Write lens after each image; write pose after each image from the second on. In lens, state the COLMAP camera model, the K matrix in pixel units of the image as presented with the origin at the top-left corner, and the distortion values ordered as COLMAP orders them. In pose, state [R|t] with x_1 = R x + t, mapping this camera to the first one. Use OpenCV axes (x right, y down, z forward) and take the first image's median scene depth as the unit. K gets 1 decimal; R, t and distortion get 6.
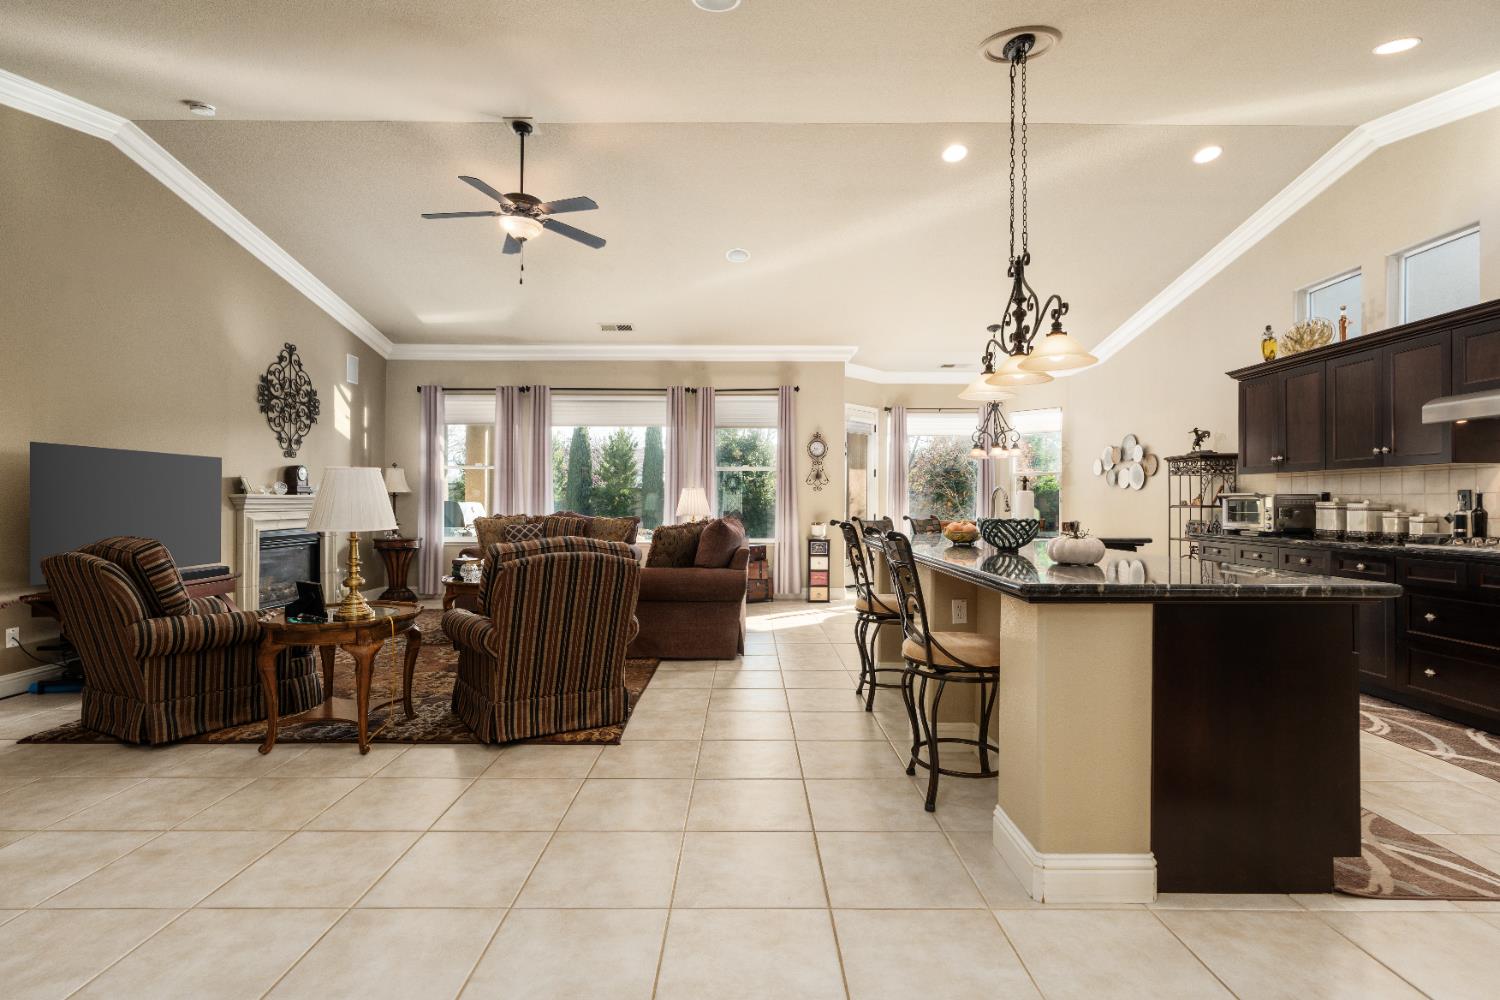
lens RADIAL K [[682.8, 0, 750.5], [0, 682.8, 504.2], [0, 0, 1]] dist [-0.003282, 0.001204]
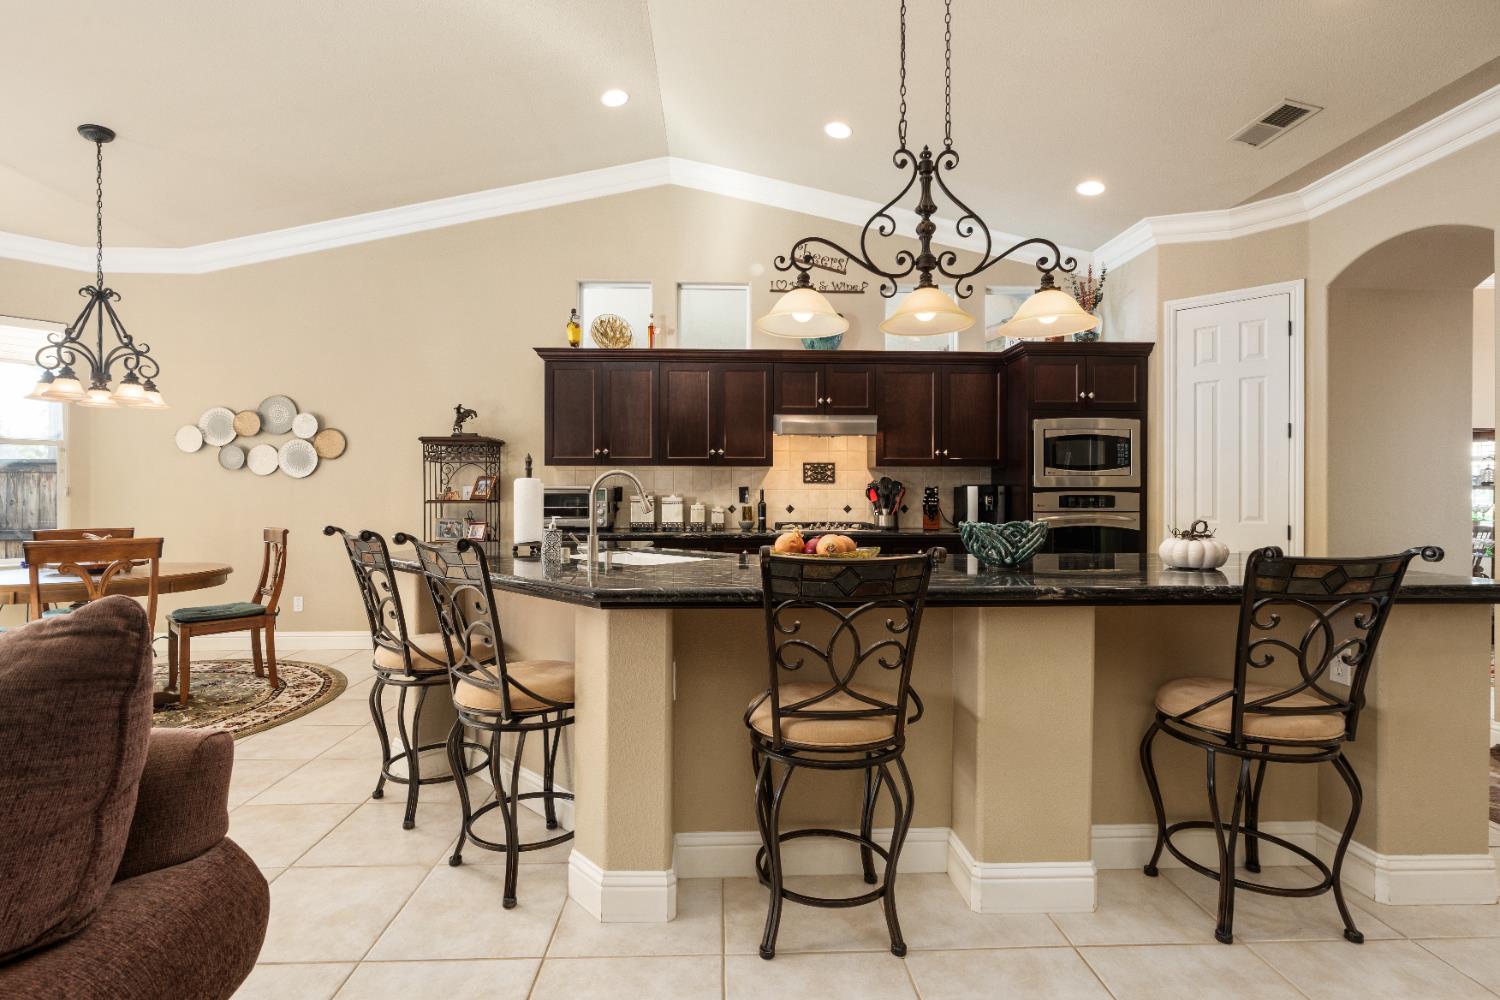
lens RADIAL K [[682.8, 0, 749.4], [0, 682.8, 502.5], [0, 0, 1]] dist [-0.003282, 0.001204]
pose [[-0.036536, -0.007916, 0.999301, -0.186621], [0.003187, 0.999963, 0.008038, -0.000941], [-0.999327, 0.003478, -0.036509, 0.751908]]
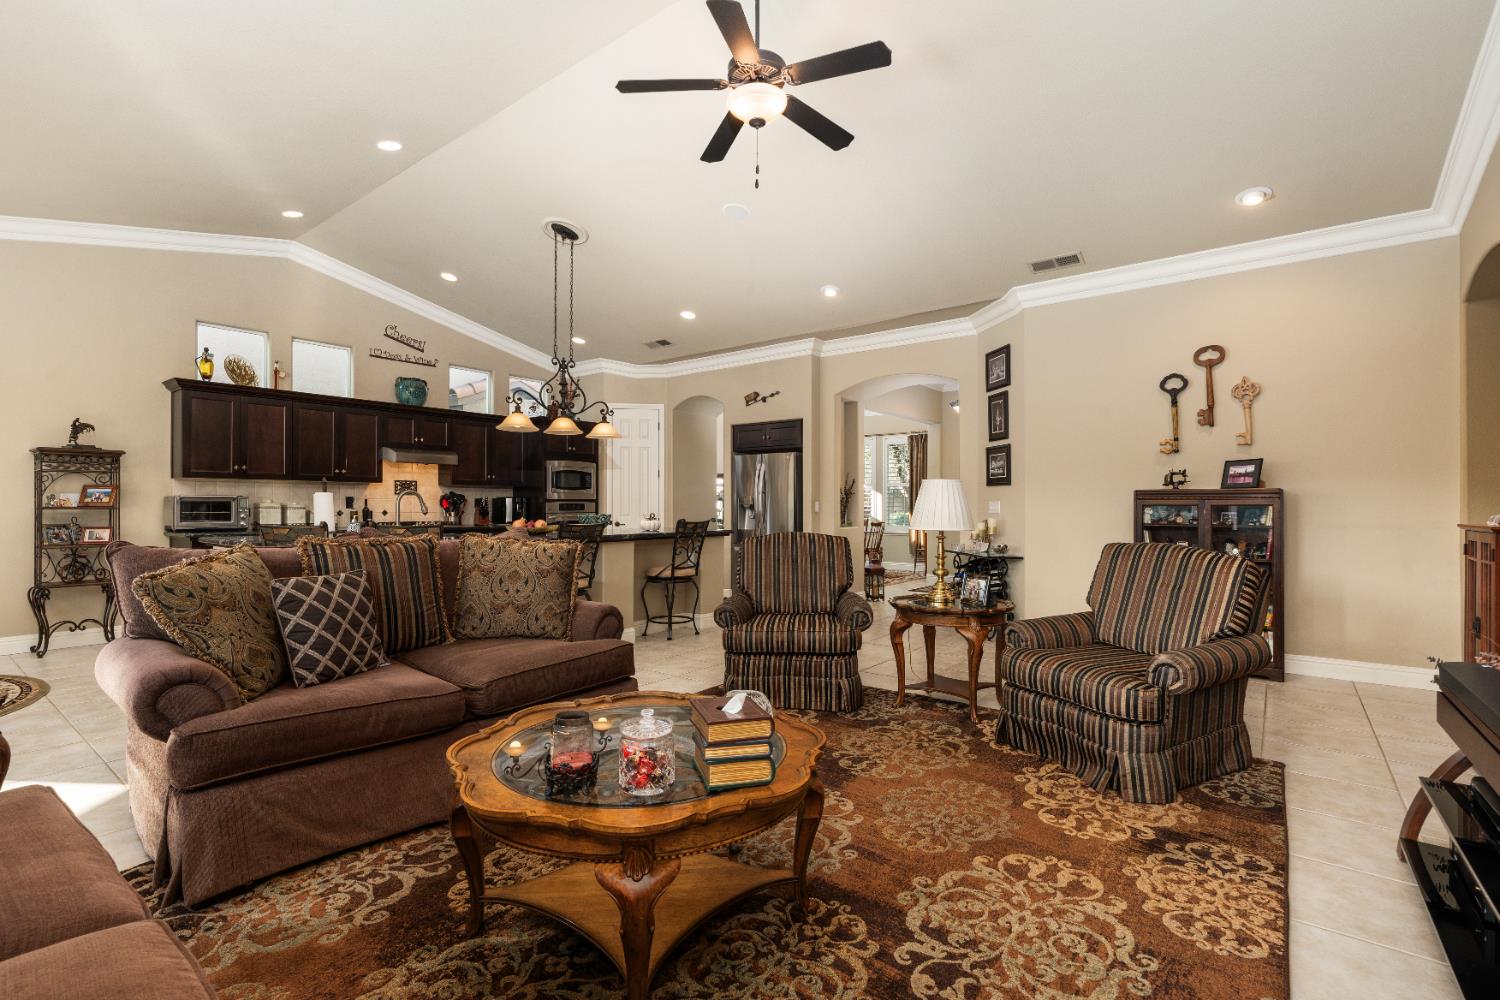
lens RADIAL K [[682.8, 0, 741.7], [0, 682.8, 501.1], [0, 0, 1]] dist [-0.003282, 0.001204]
pose [[-0.779972, 0.003939, 0.625802, -0.613472], [0.001768, 0.999990, -0.004091, -0.000742], [-0.625812, -0.002085, -0.779971, 1.260527]]
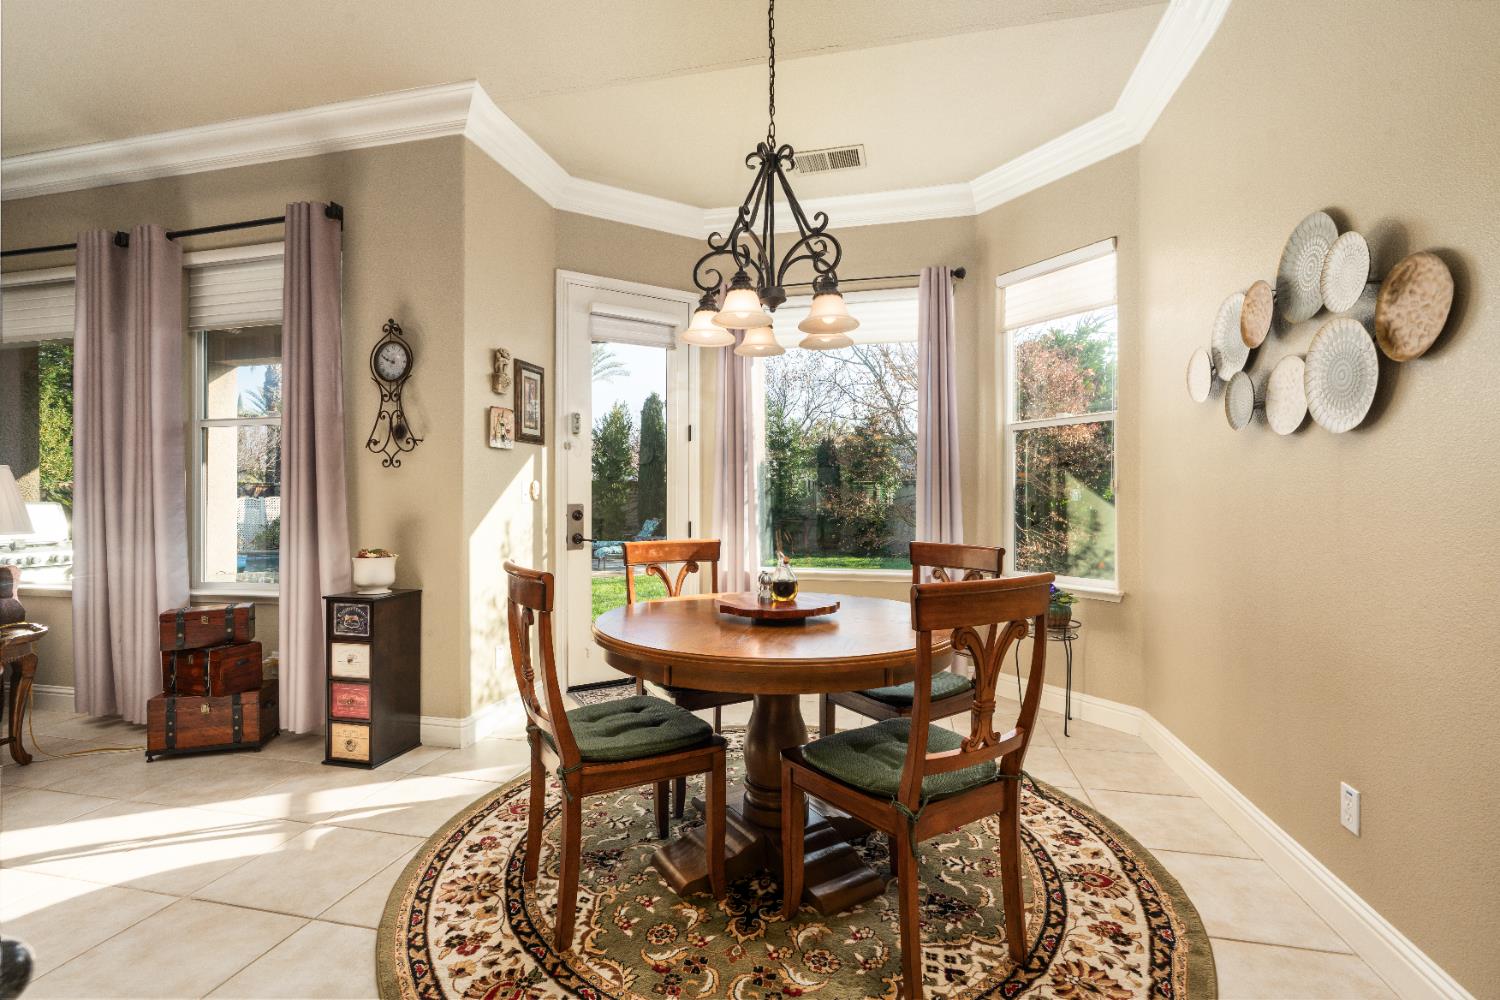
lens RADIAL K [[682.8, 0, 755.7], [0, 682.8, 500.4], [0, 0, 1]] dist [-0.003282, 0.001204]
pose [[0.973618, -0.003605, -0.228155, 0.563350], [0.003129, 0.999992, -0.002446, 0.000771], [0.228162, 0.001668, 0.973622, 0.967808]]
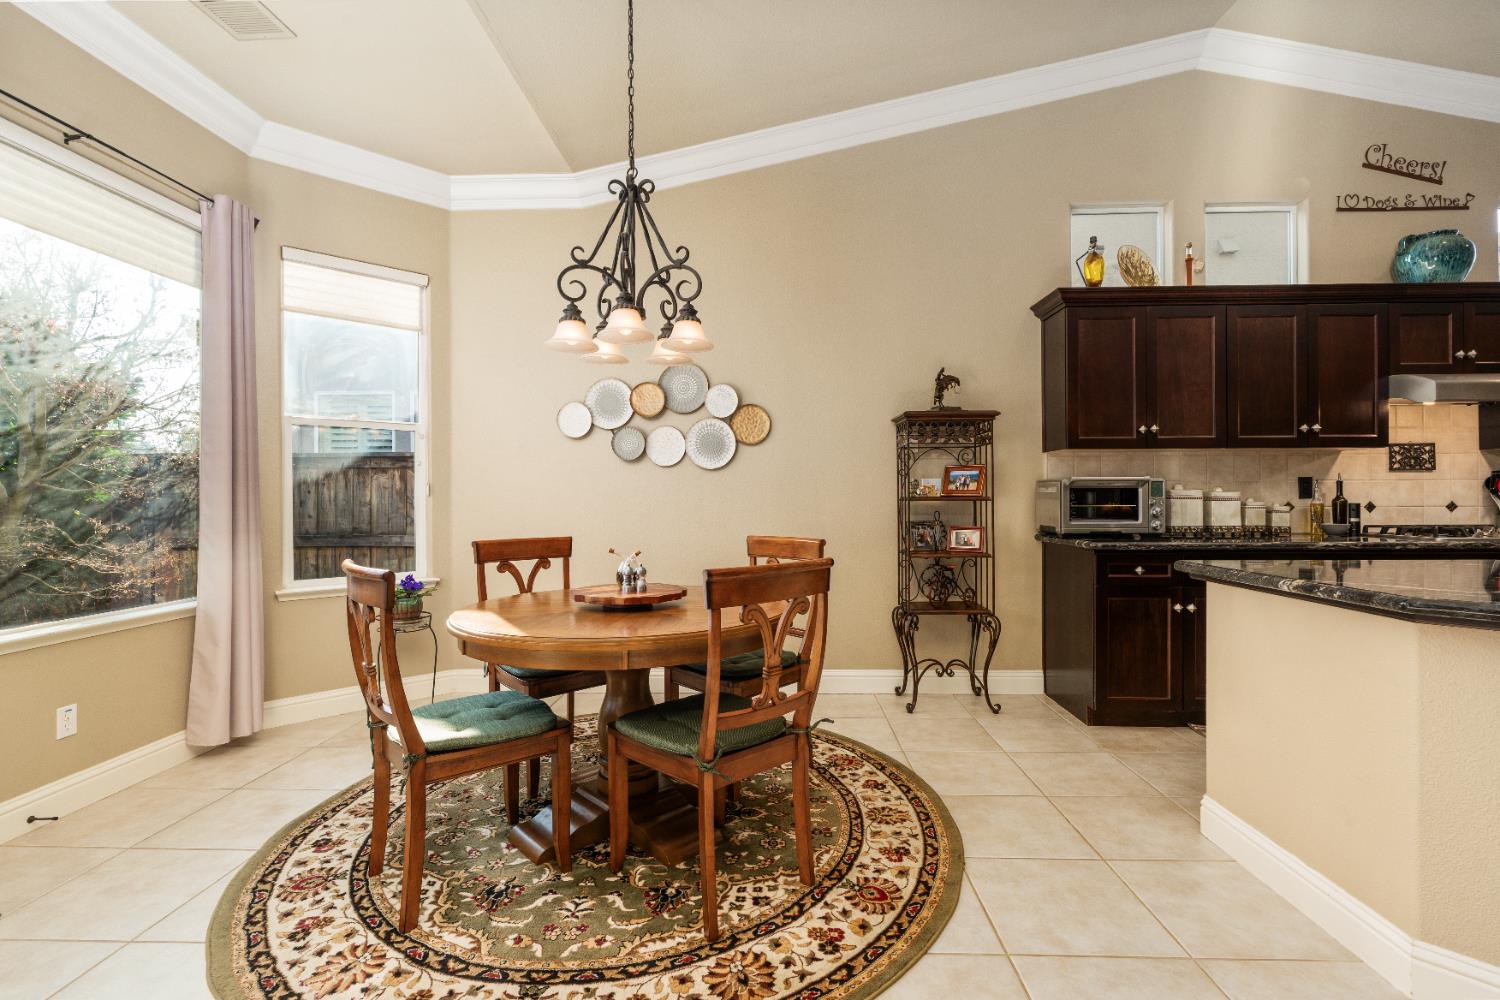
lens RADIAL K [[682.8, 0, 756.2], [0, 682.8, 493.4], [0, 0, 1]] dist [-0.003282, 0.001204]
pose [[0.026413, 0.000817, 0.999651, 0.052940], [0.009065, 0.999958, -0.001057, -0.002627], [-0.999610, 0.009090, 0.026405, 1.261981]]
